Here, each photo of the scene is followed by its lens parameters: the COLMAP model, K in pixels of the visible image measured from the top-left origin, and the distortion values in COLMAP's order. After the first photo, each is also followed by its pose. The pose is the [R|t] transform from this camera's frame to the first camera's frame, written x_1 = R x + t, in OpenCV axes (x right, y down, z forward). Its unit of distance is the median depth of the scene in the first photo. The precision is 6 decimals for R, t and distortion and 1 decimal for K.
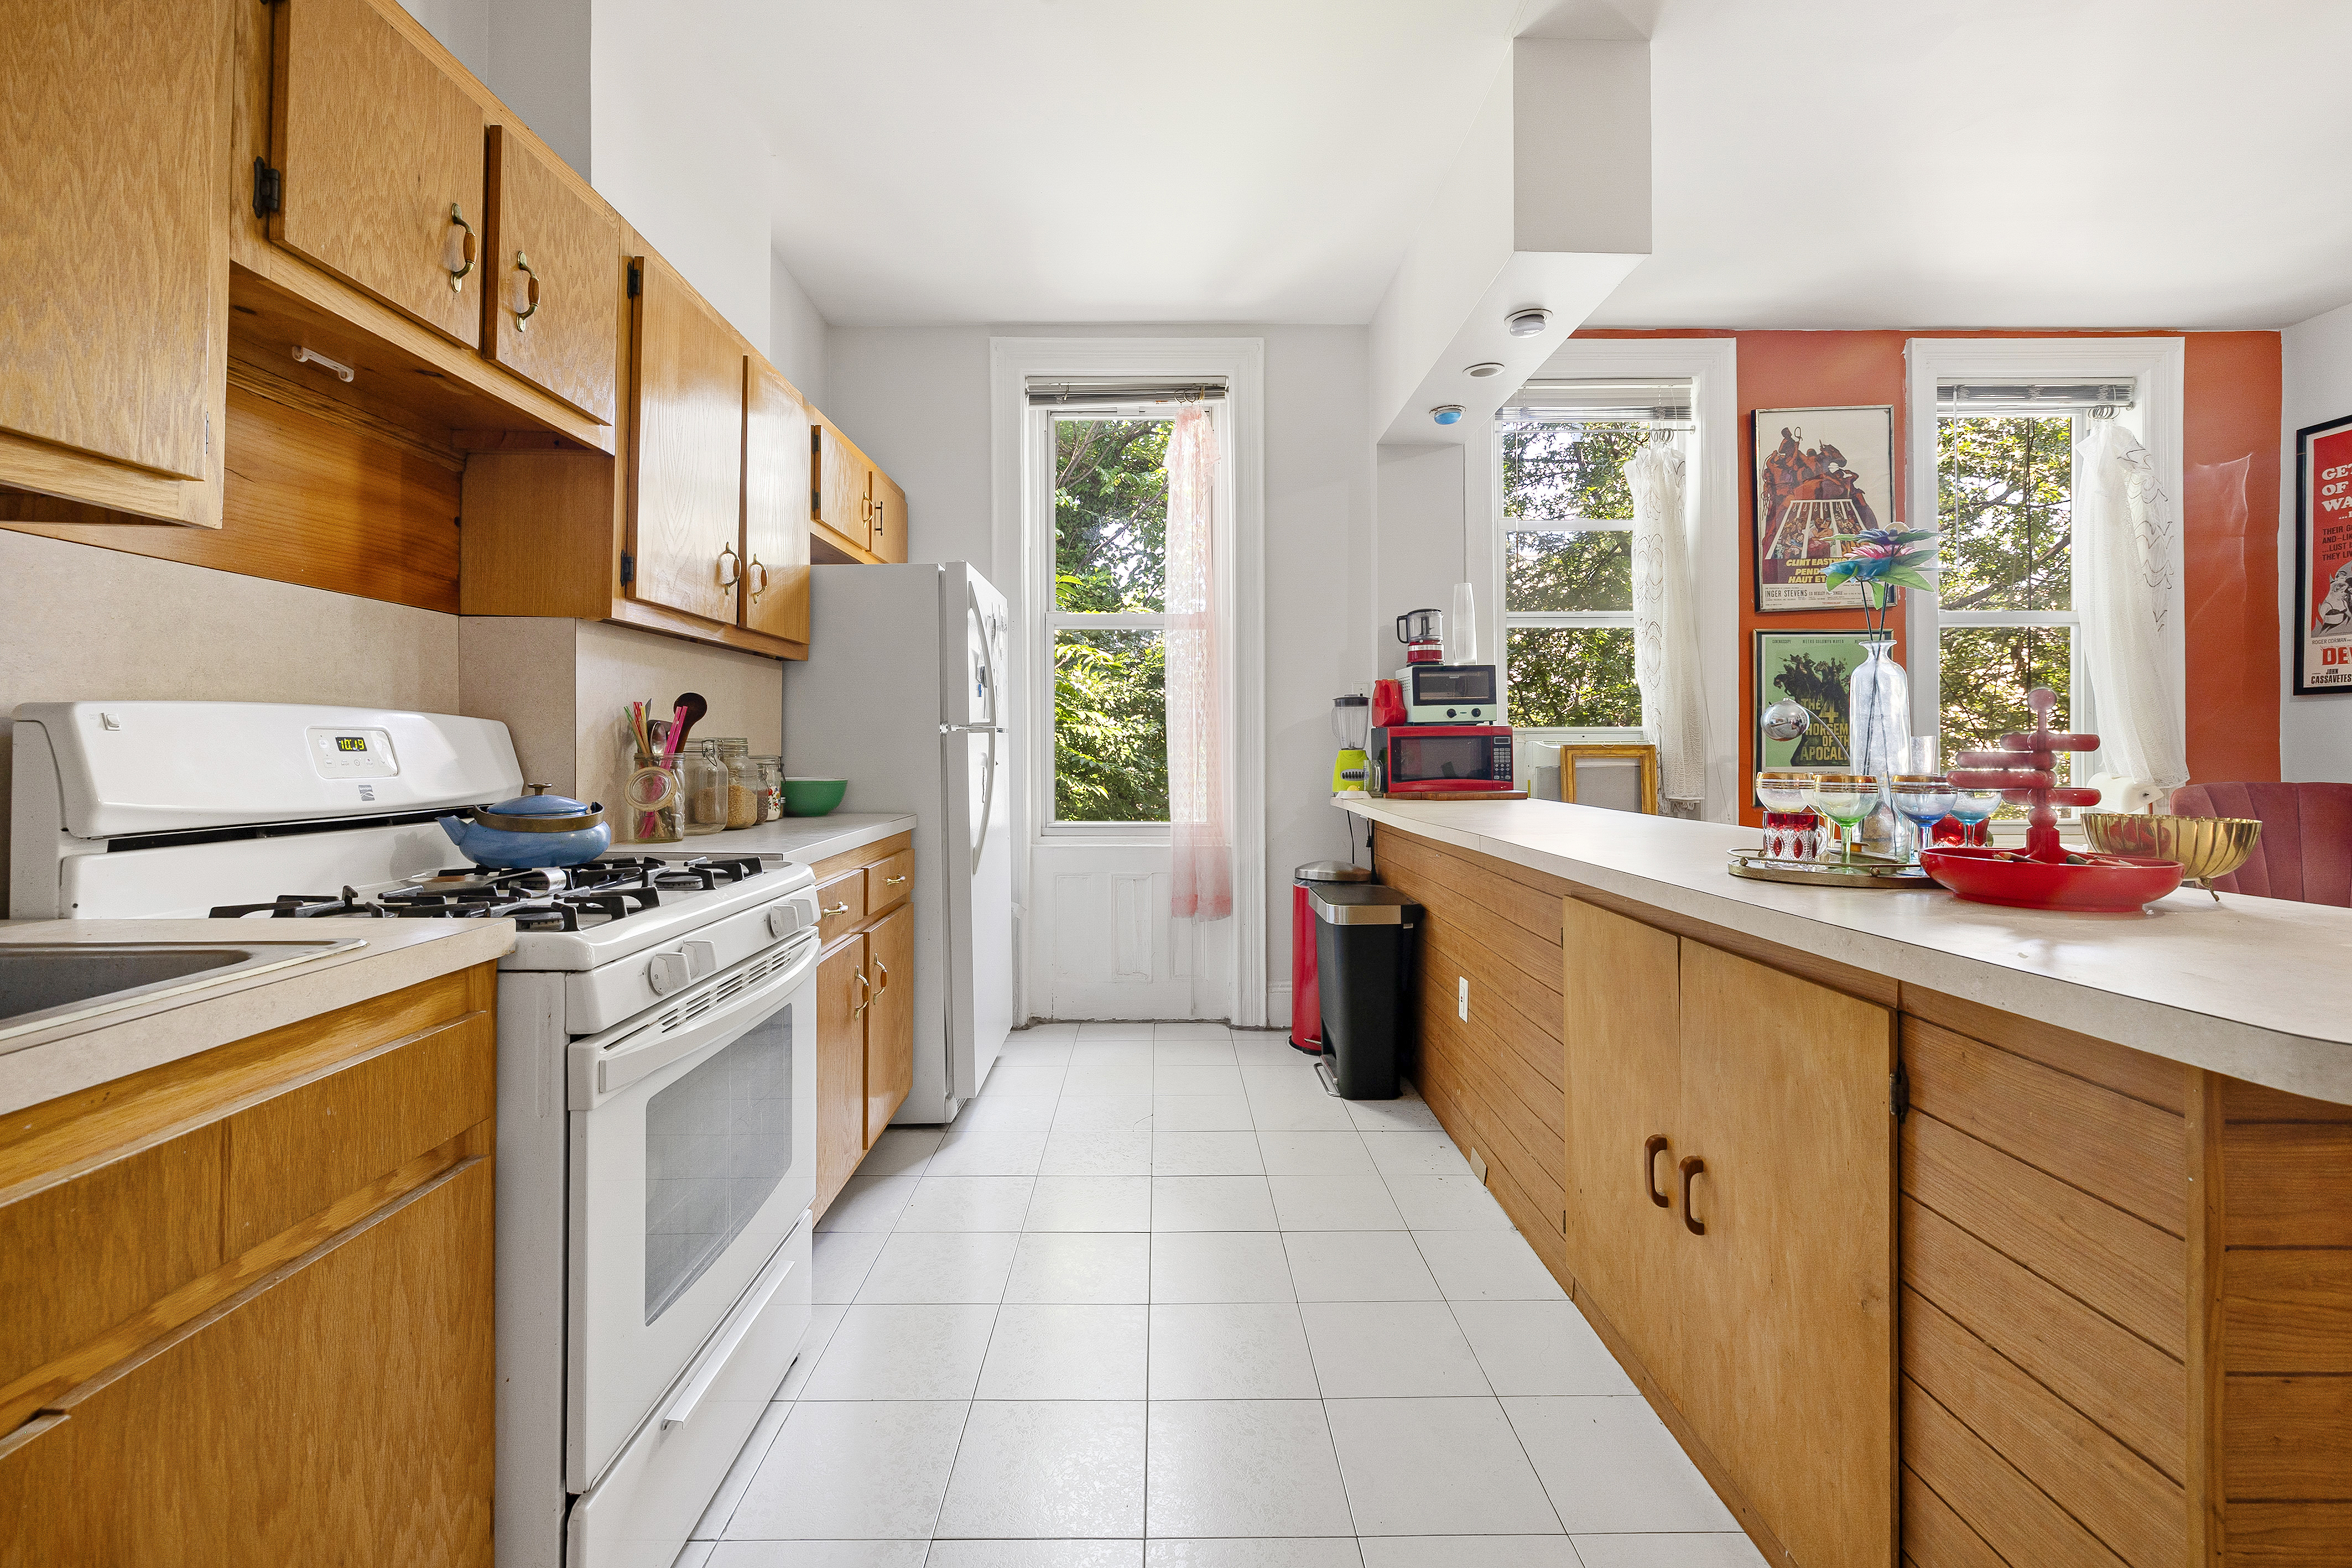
lens RADIAL K [[1009.8, 0, 1158.5], [0, 1009.8, 756.1], [0, 0, 1]] dist [0.000583, 0.000840]
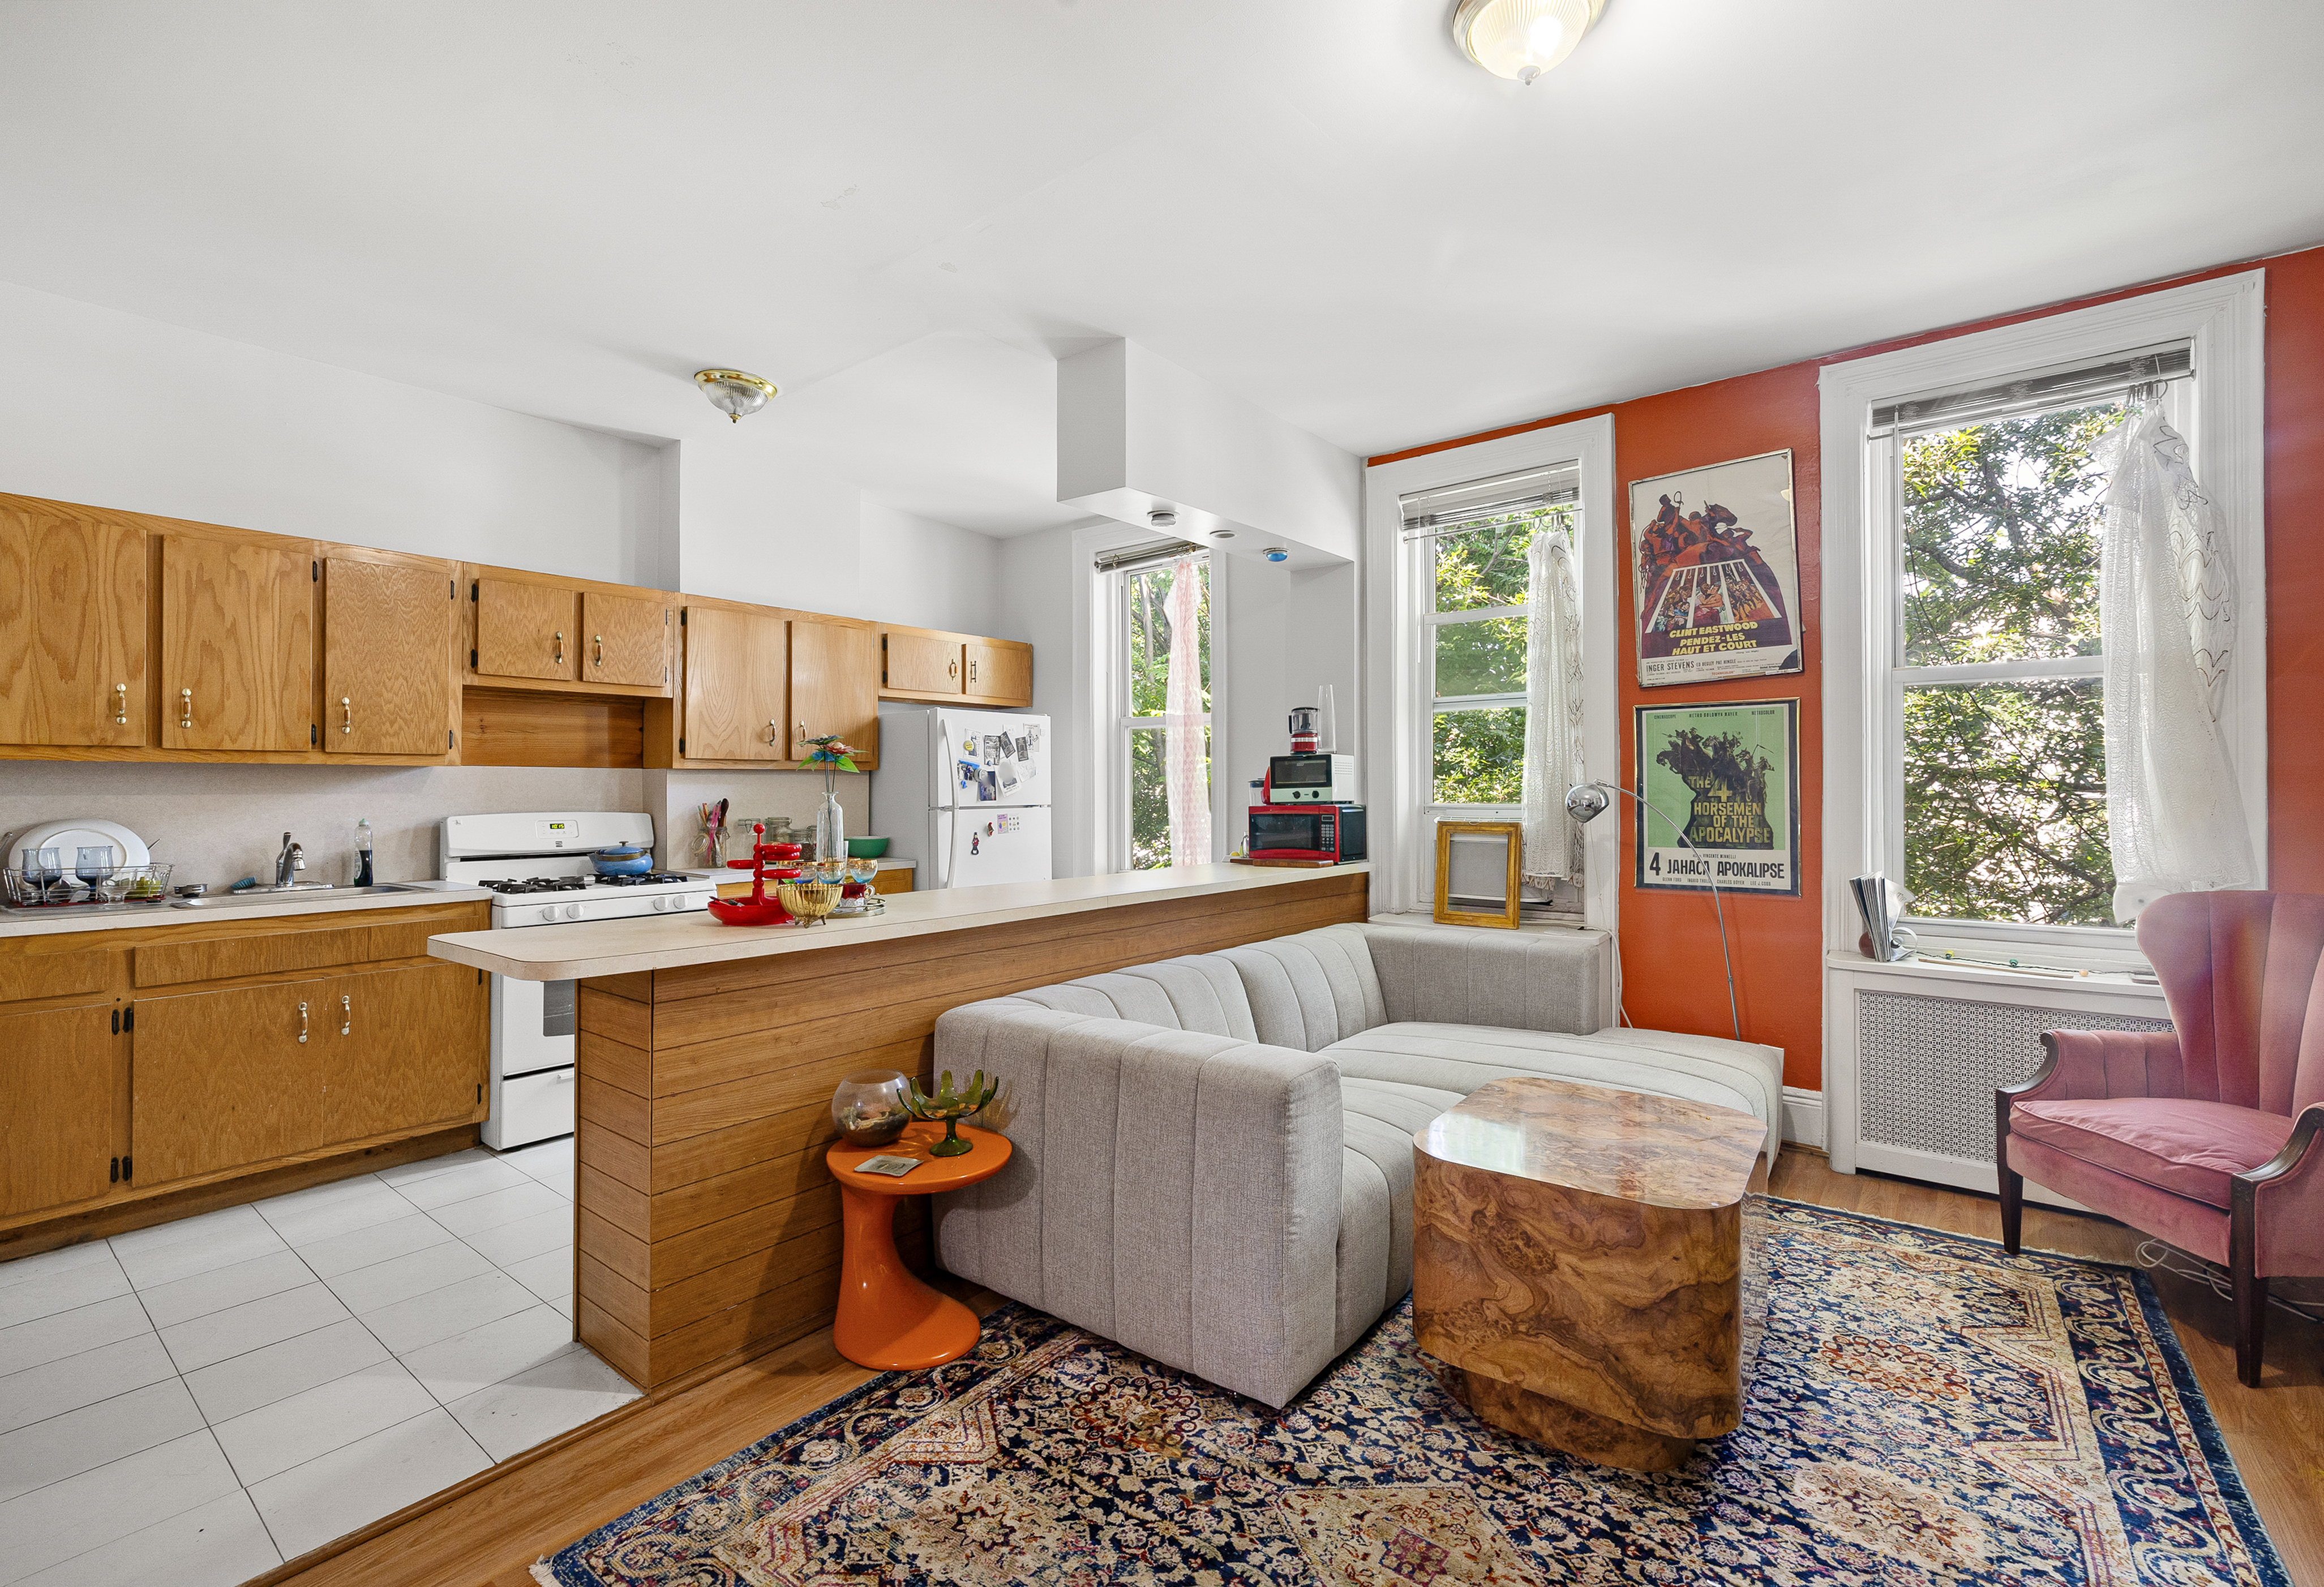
lens RADIAL K [[1023.6, 0, 1181.2], [0, 1023.6, 795.5], [0, 0, 1]] dist [0.002640, -0.000572]
pose [[0.784146, 0.001514, -0.620574, 0.864341], [-0.002230, 0.999997, -0.000378, -0.037405], [0.620572, 0.001680, 0.784147, -0.048617]]
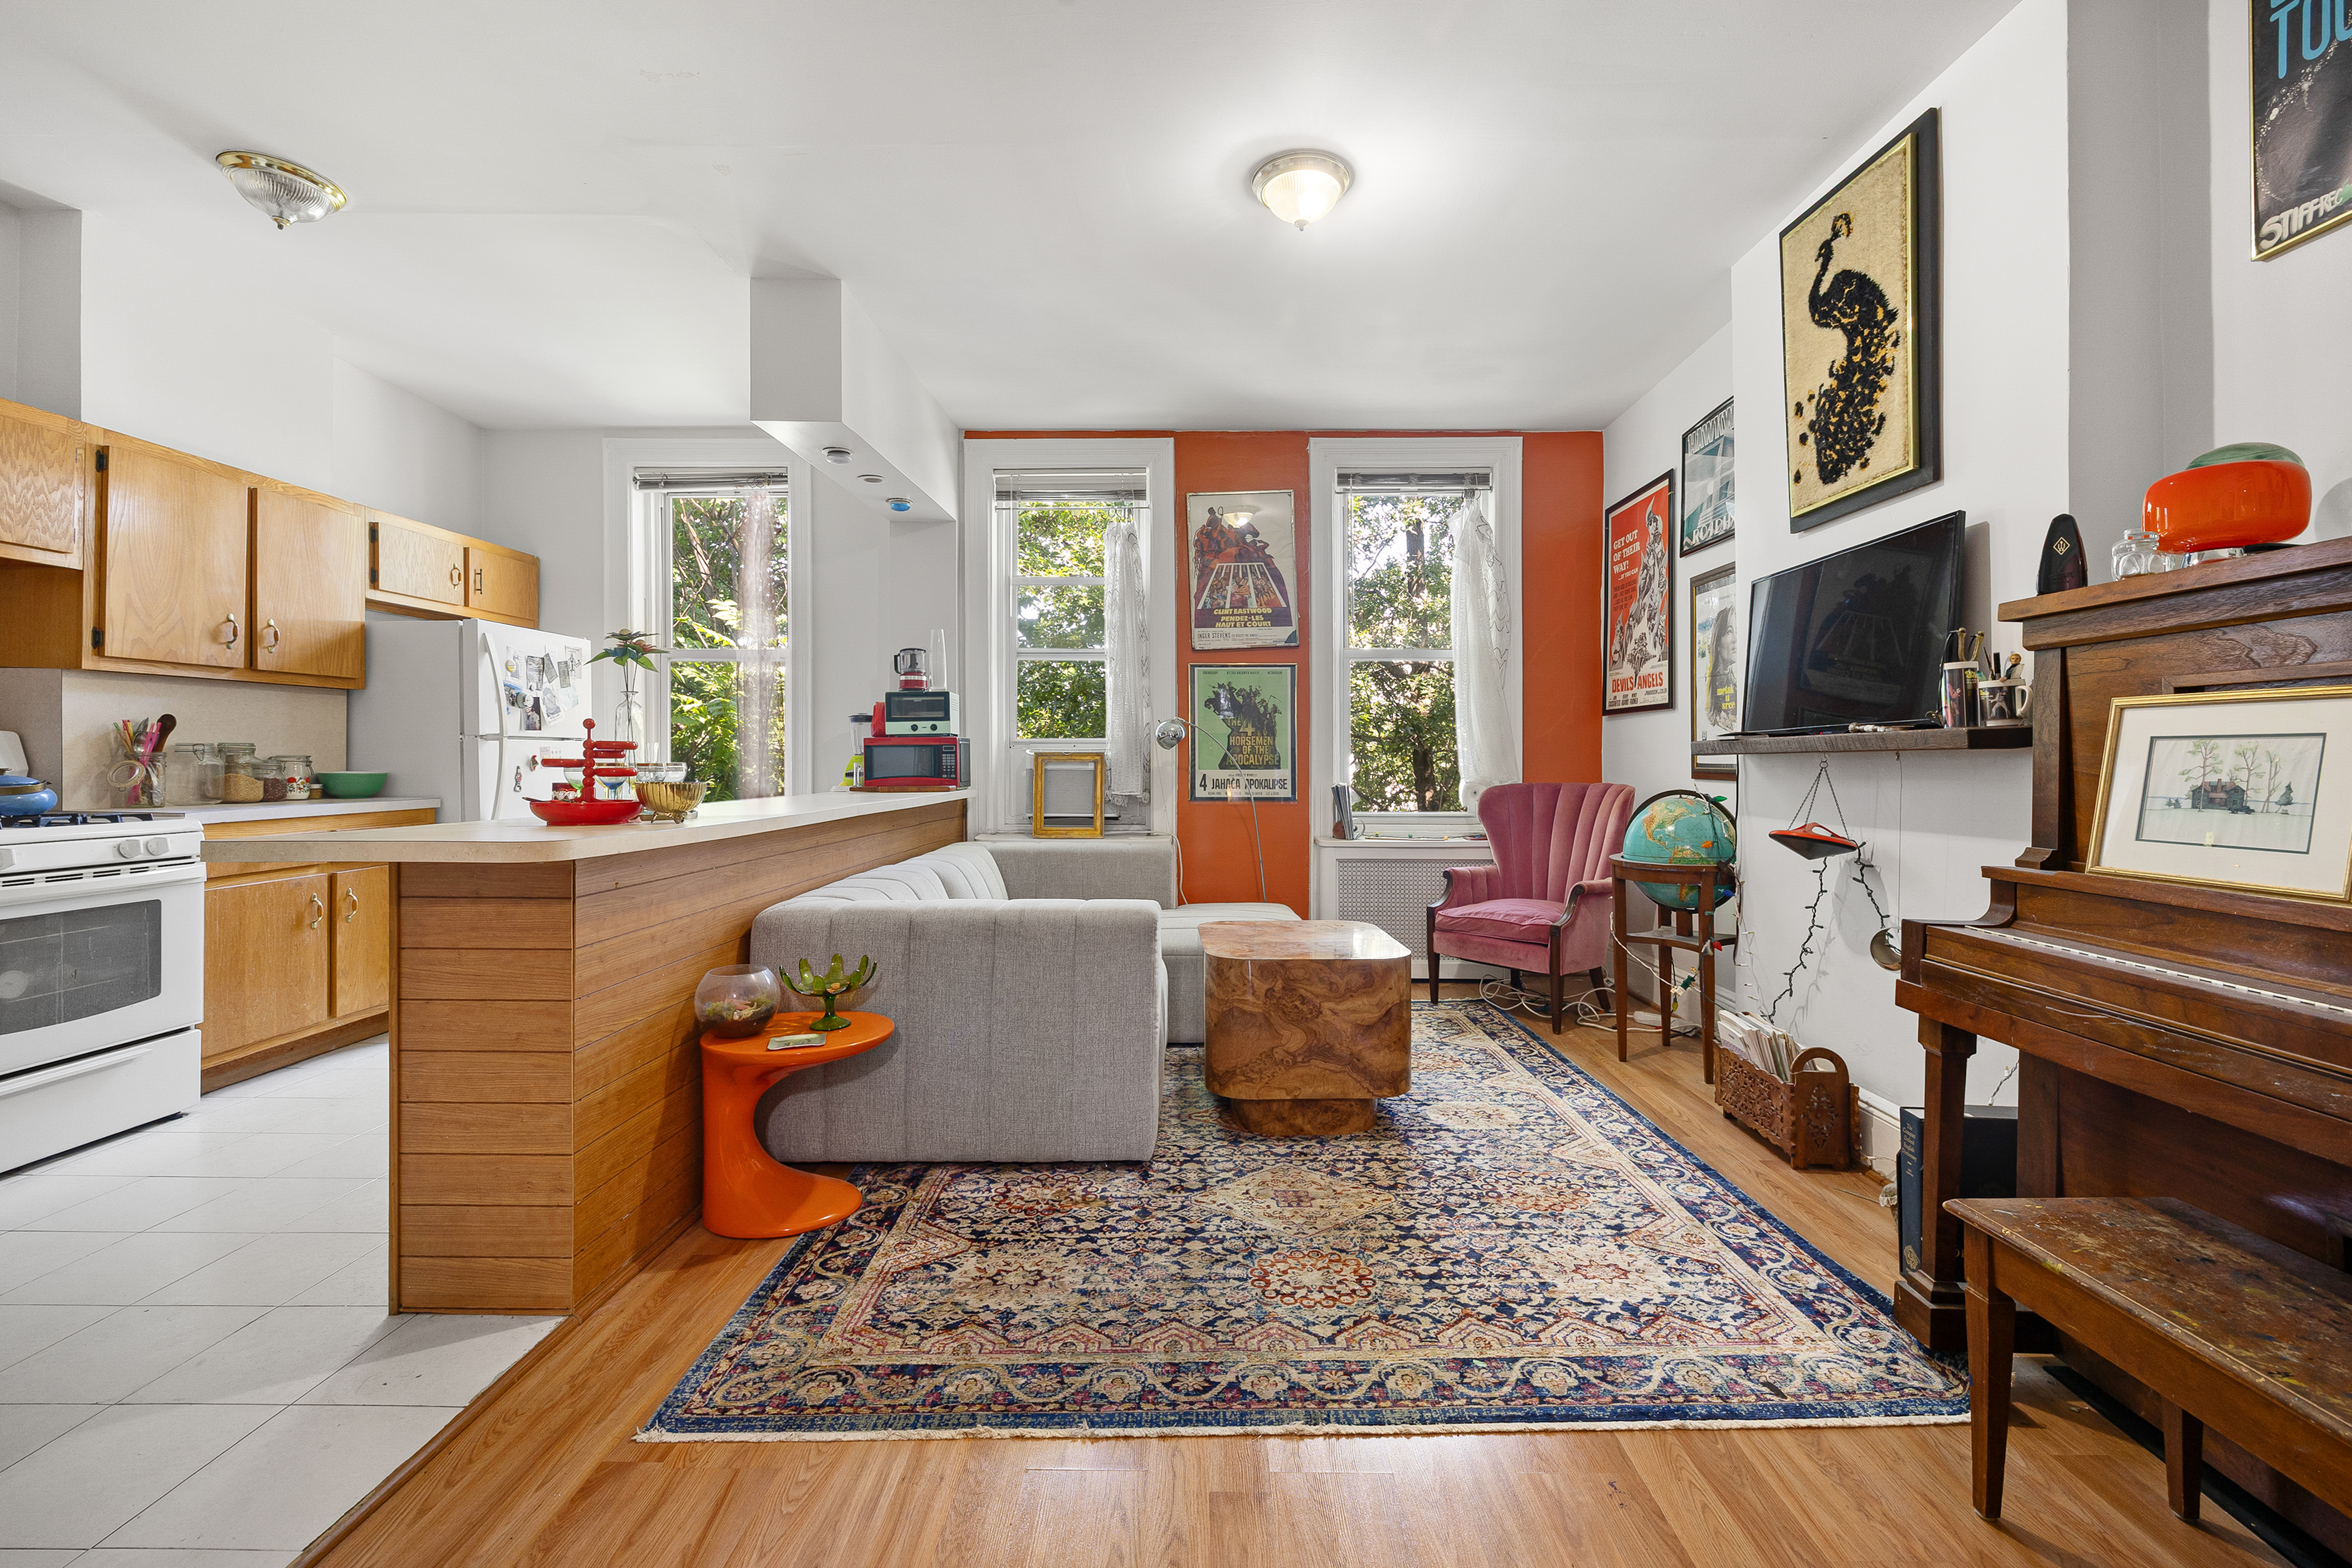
lens RADIAL K [[1009.8, 0, 1192.6], [0, 1009.8, 770.7], [0, 0, 1]] dist [0.000583, 0.000840]
pose [[0.999810, 0.003960, -0.019091, 0.622096], [-0.003904, 0.999988, 0.002999, 0.008041], [0.019102, -0.002924, 0.999813, -0.292541]]
